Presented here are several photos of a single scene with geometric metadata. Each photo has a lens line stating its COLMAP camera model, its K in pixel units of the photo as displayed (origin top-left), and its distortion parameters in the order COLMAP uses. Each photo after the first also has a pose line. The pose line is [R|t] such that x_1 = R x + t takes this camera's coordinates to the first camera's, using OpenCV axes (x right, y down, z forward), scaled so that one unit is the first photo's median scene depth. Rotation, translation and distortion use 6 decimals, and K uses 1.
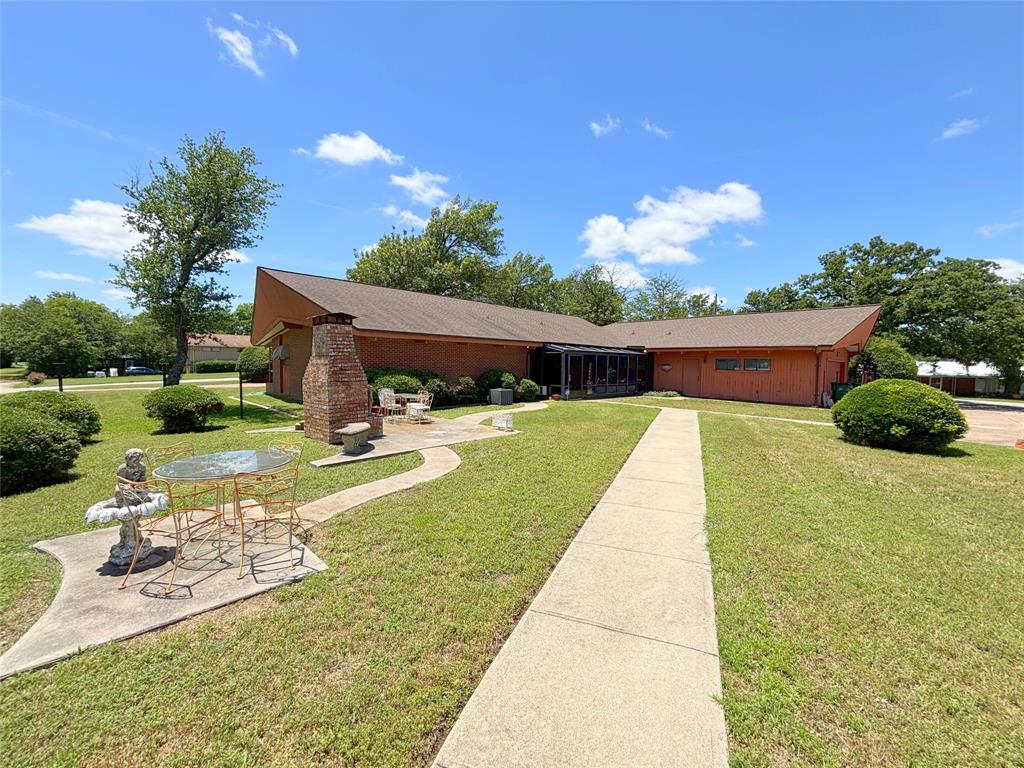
lens RADIAL K [[412.6, 0, 512.0], [0, 412.6, 384.0], [0, 0, 1]] dist [0.000727, 0.000059]
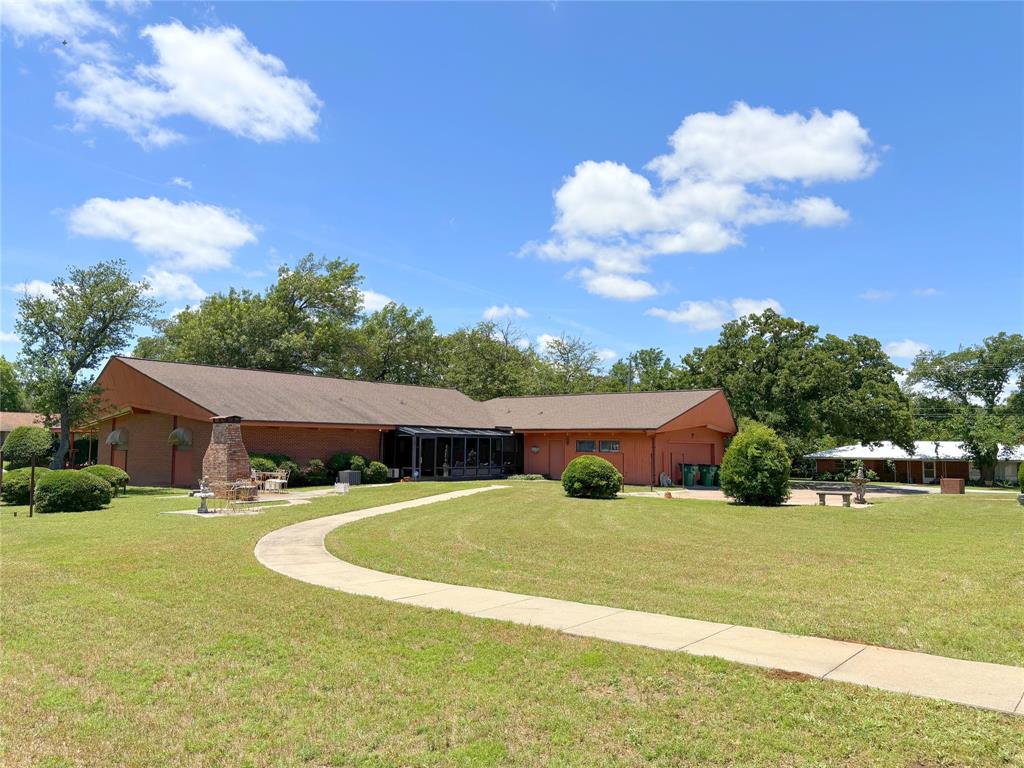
lens RADIAL K [[736.9, 0, 512.0], [0, 736.9, 384.0], [0, 0, 1]] dist [0.043164, -0.002953]
pose [[0.989387, 0.006484, 0.145157, 0.089031], [0.012618, 0.991396, -0.130287, 0.035597], [-0.144753, 0.130736, 0.980793, -0.780000]]
